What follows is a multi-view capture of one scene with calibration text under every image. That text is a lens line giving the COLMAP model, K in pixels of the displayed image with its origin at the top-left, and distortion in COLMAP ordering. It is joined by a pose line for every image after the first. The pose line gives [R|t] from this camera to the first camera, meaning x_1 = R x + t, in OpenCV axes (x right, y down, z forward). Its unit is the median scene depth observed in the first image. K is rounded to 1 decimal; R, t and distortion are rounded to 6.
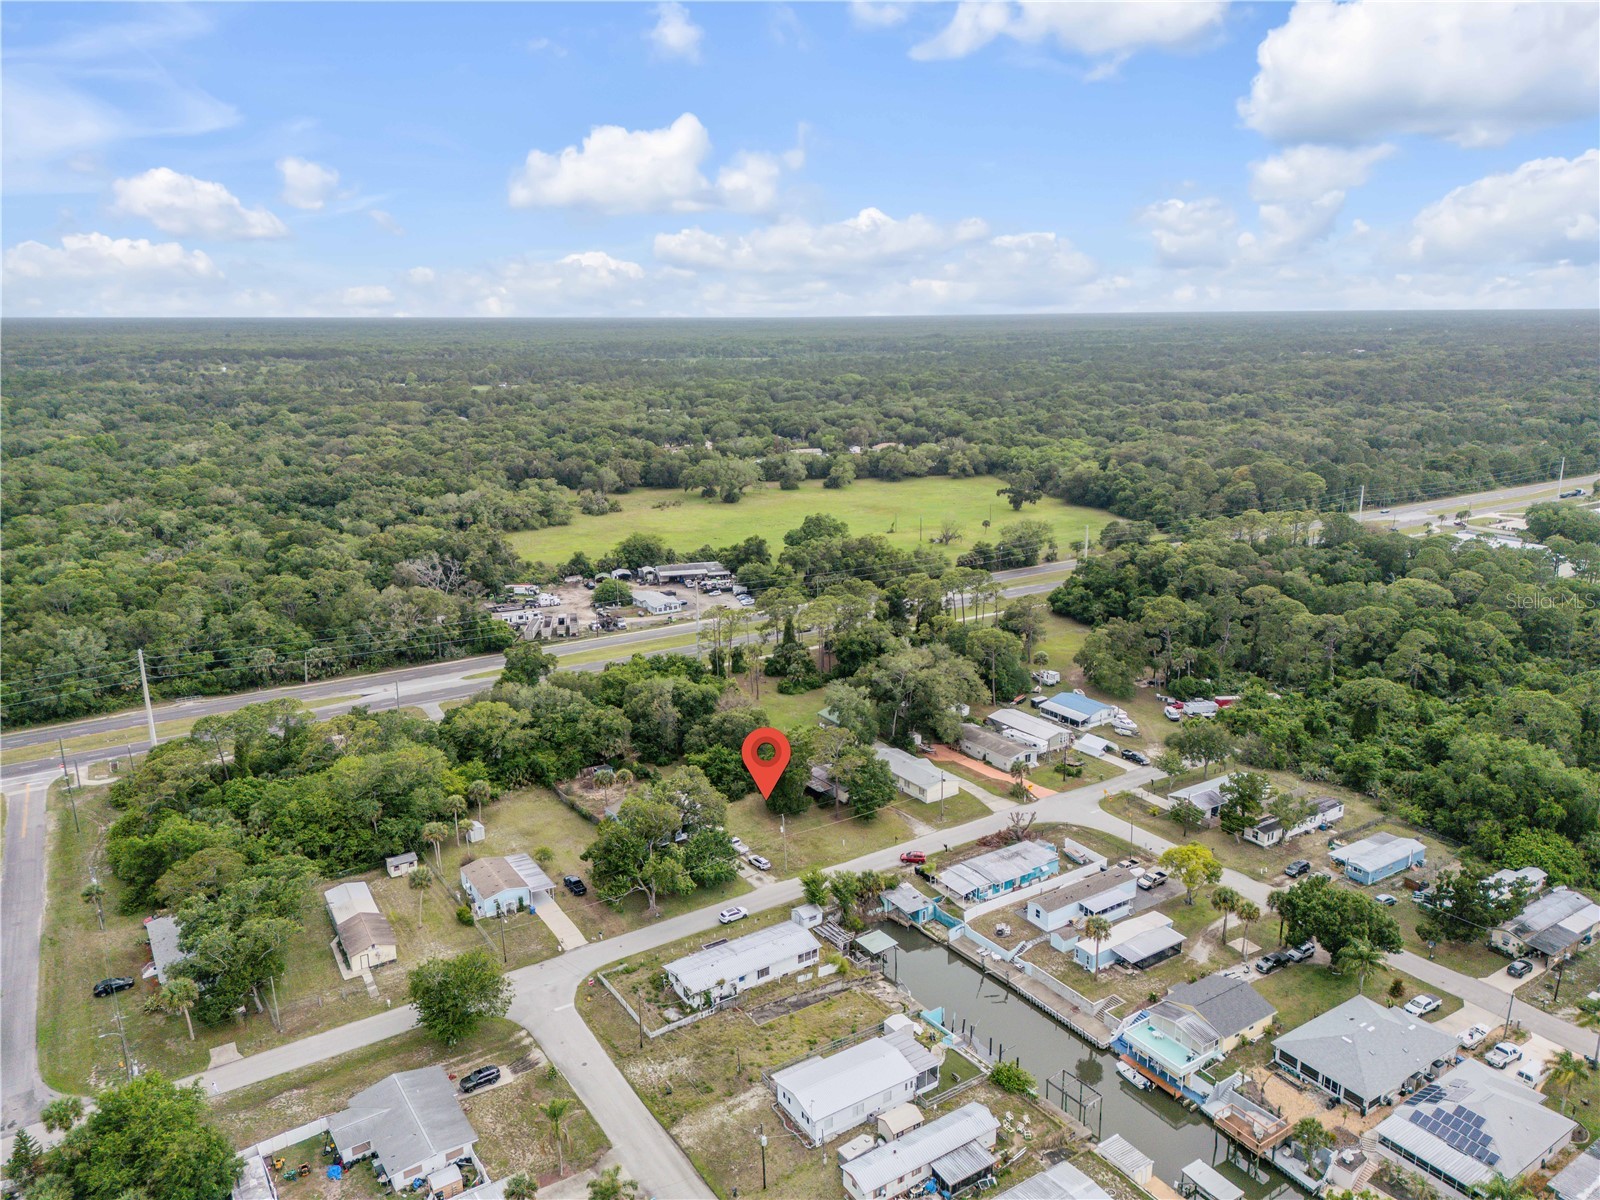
lens RADIAL K [[1135.3, 0, 804.1], [0, 1135.3, 527.8], [0, 0, 1]] dist [0.105275, -0.133625]
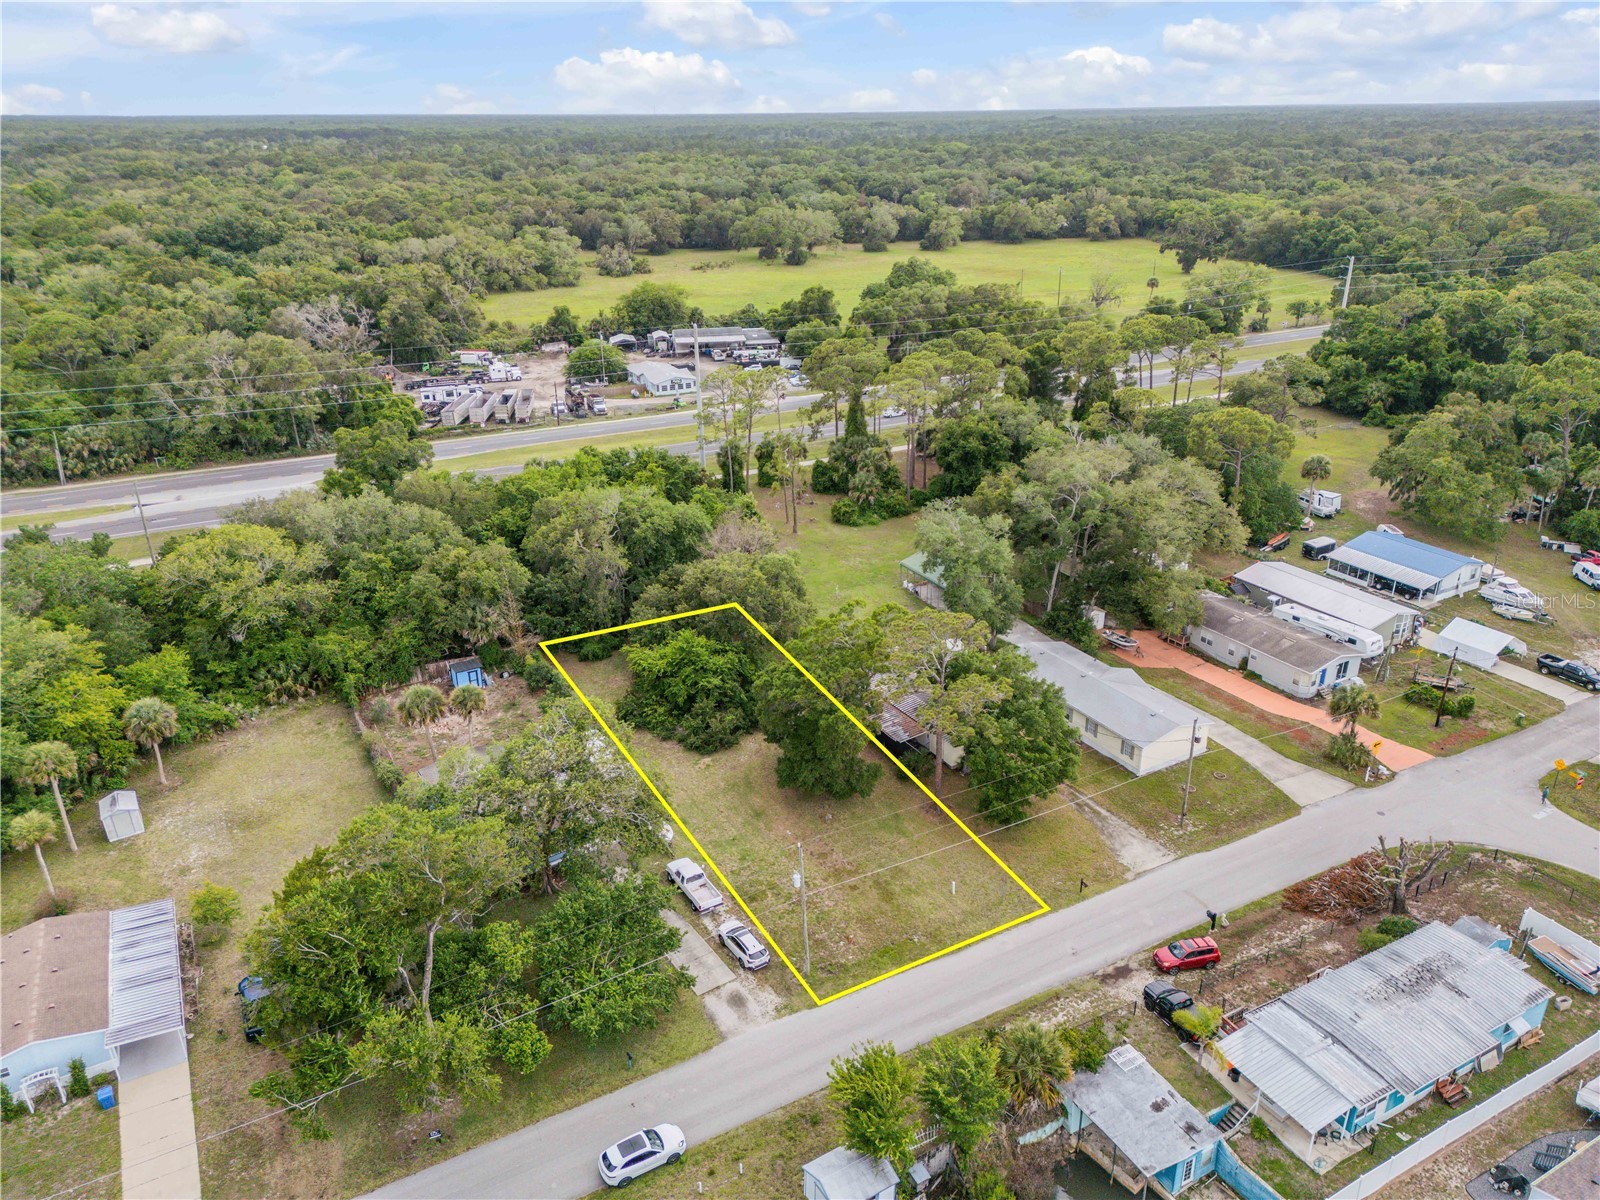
lens RADIAL K [[1119.5, 0, 799.3], [0, 1119.5, 605.9], [0, 0, 1]] dist [0.078823, -0.075739]
pose [[0.996523, 0.028600, -0.078261, 0.006037], [-0.010300, 0.974325, 0.224911, 0.063668], [0.082684, -0.223322, 0.971231, 0.469926]]
